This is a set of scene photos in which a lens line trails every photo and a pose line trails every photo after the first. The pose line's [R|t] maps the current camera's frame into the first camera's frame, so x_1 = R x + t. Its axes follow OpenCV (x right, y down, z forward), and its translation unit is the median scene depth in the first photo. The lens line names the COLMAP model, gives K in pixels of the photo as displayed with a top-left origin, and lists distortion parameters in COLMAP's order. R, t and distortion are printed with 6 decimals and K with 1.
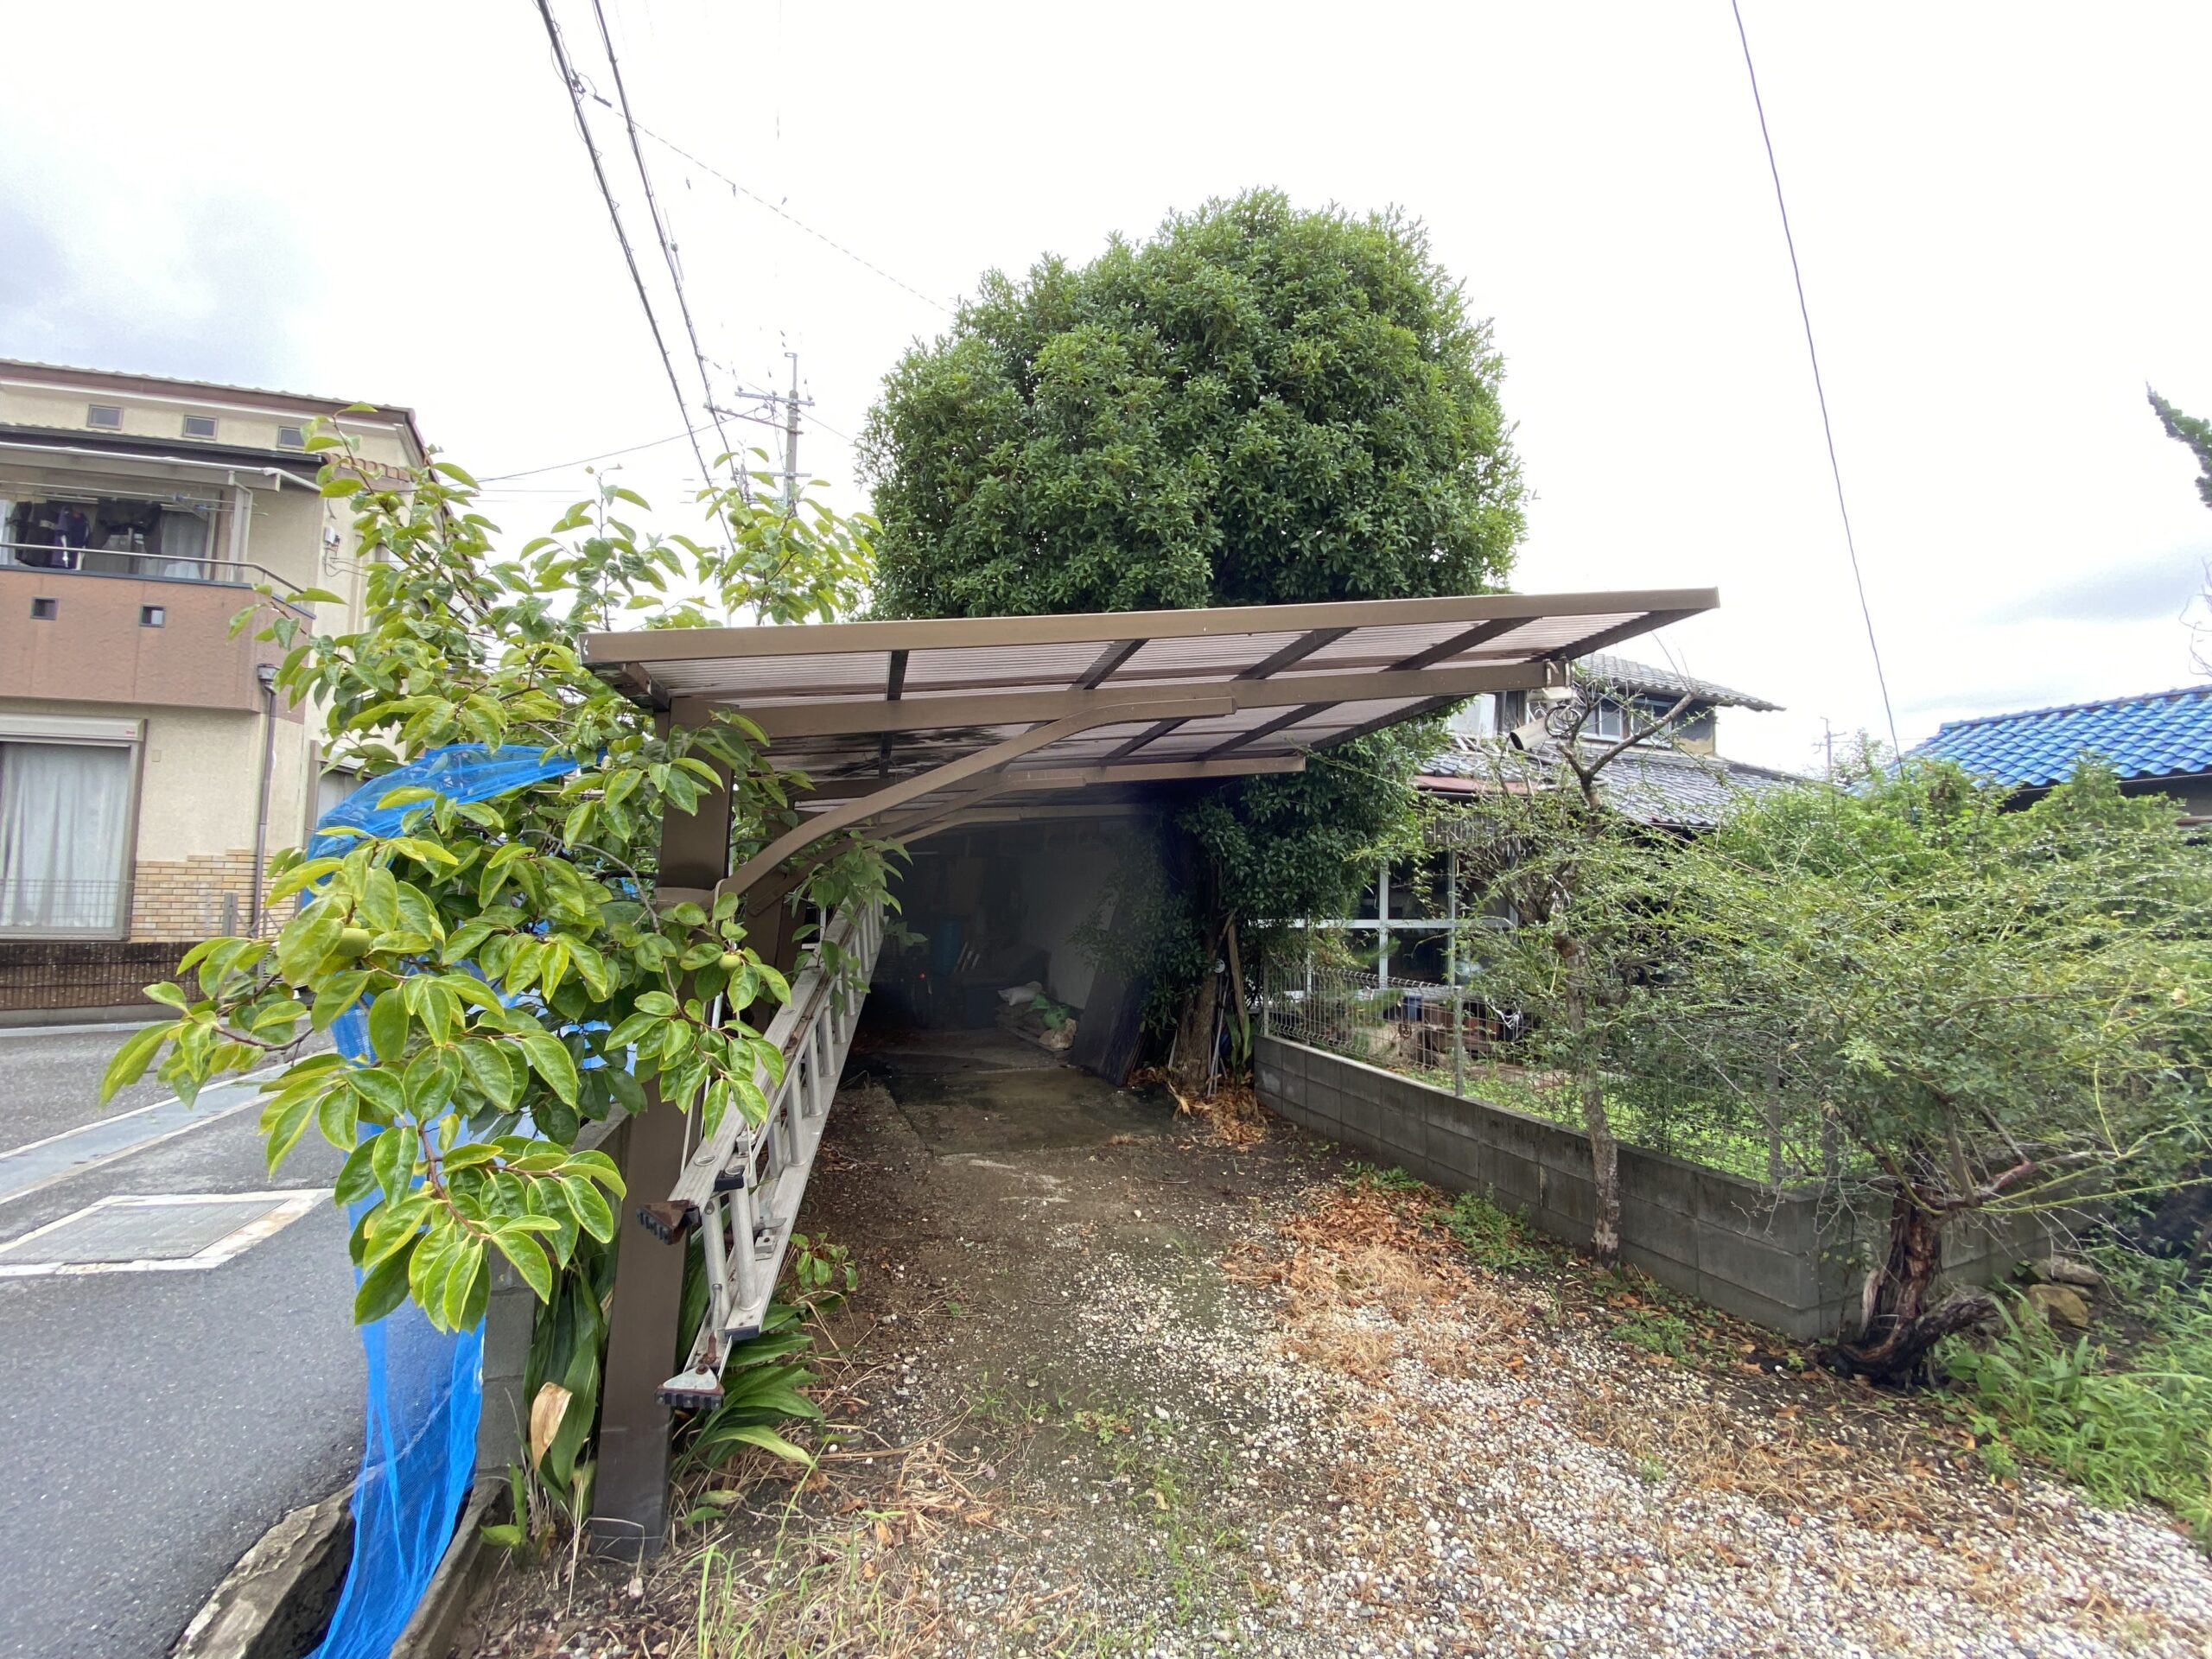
lens RADIAL K [[887.6, 0, 1116.1], [0, 887.6, 826.9], [0, 0, 1]] dist [0.032256, -0.033263]
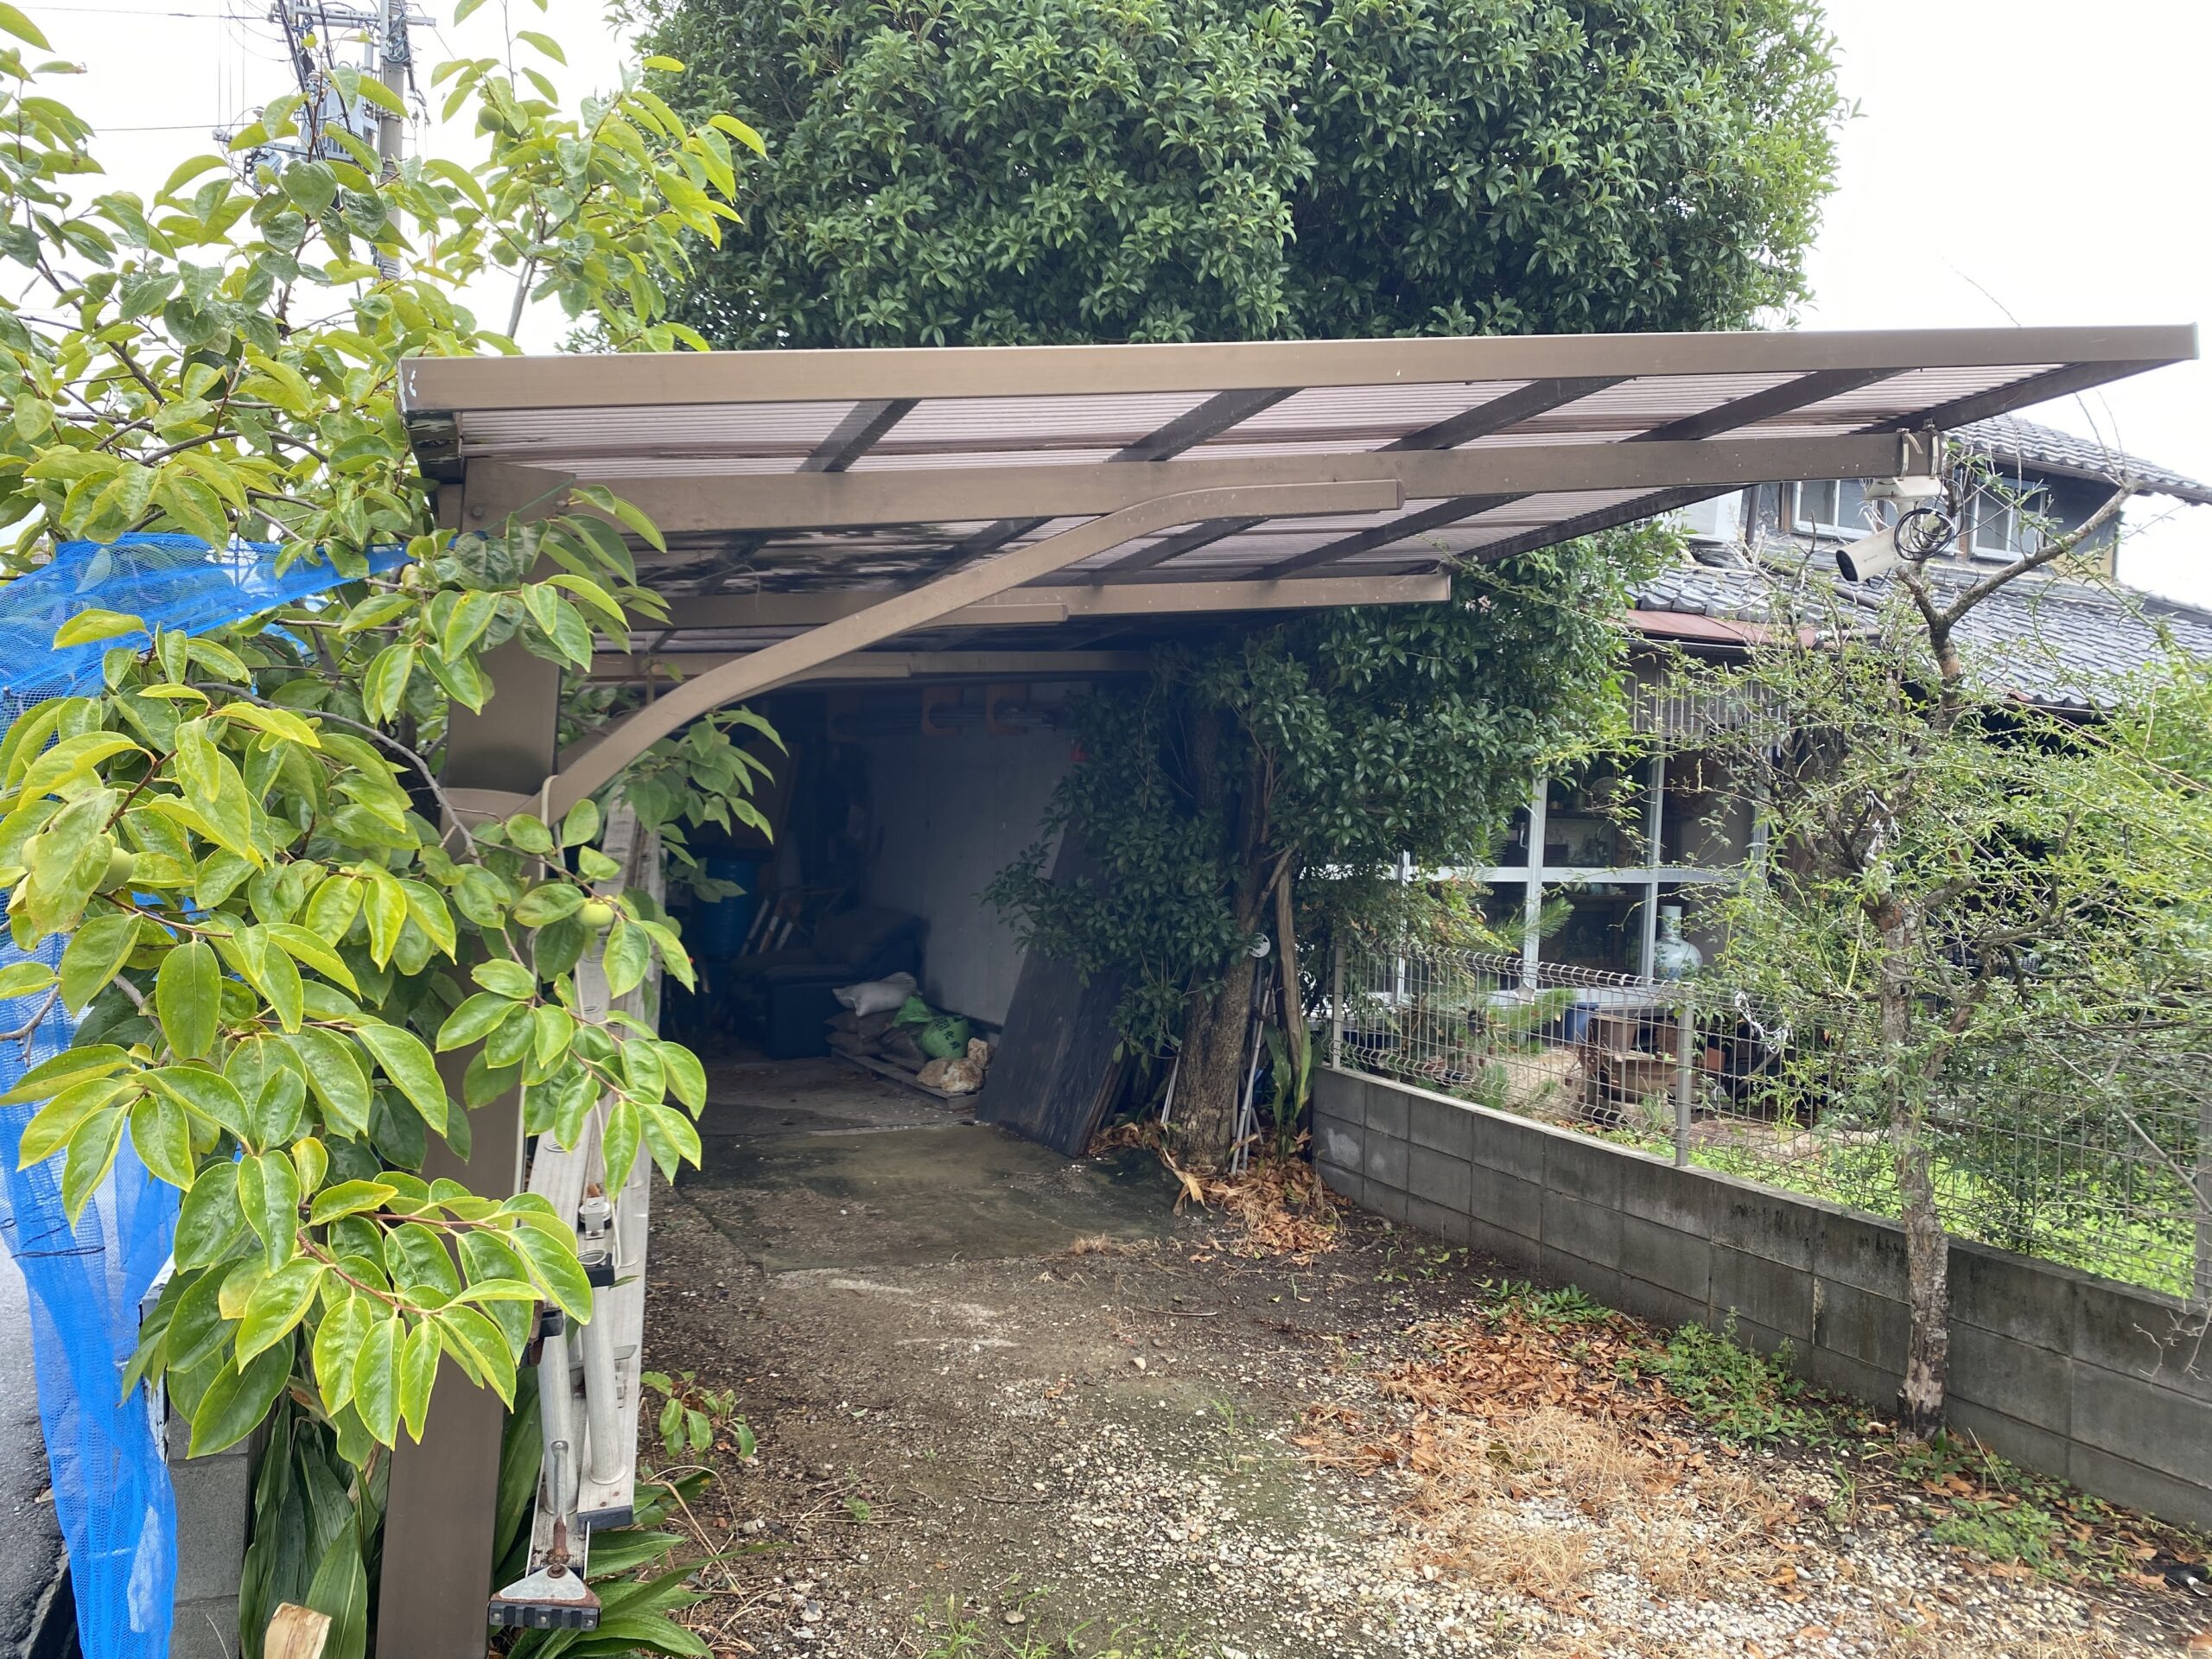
lens RADIAL K [[1705.0, 0, 1106.0], [0, 1705.0, 829.5], [0, 0, 1]] dist [0.032238, -0.030073]
pose [[0.997070, 0.014255, 0.075160, -0.095271], [-0.020406, 0.996446, 0.081722, -0.003062], [-0.073728, -0.083016, 0.993817, -0.083451]]
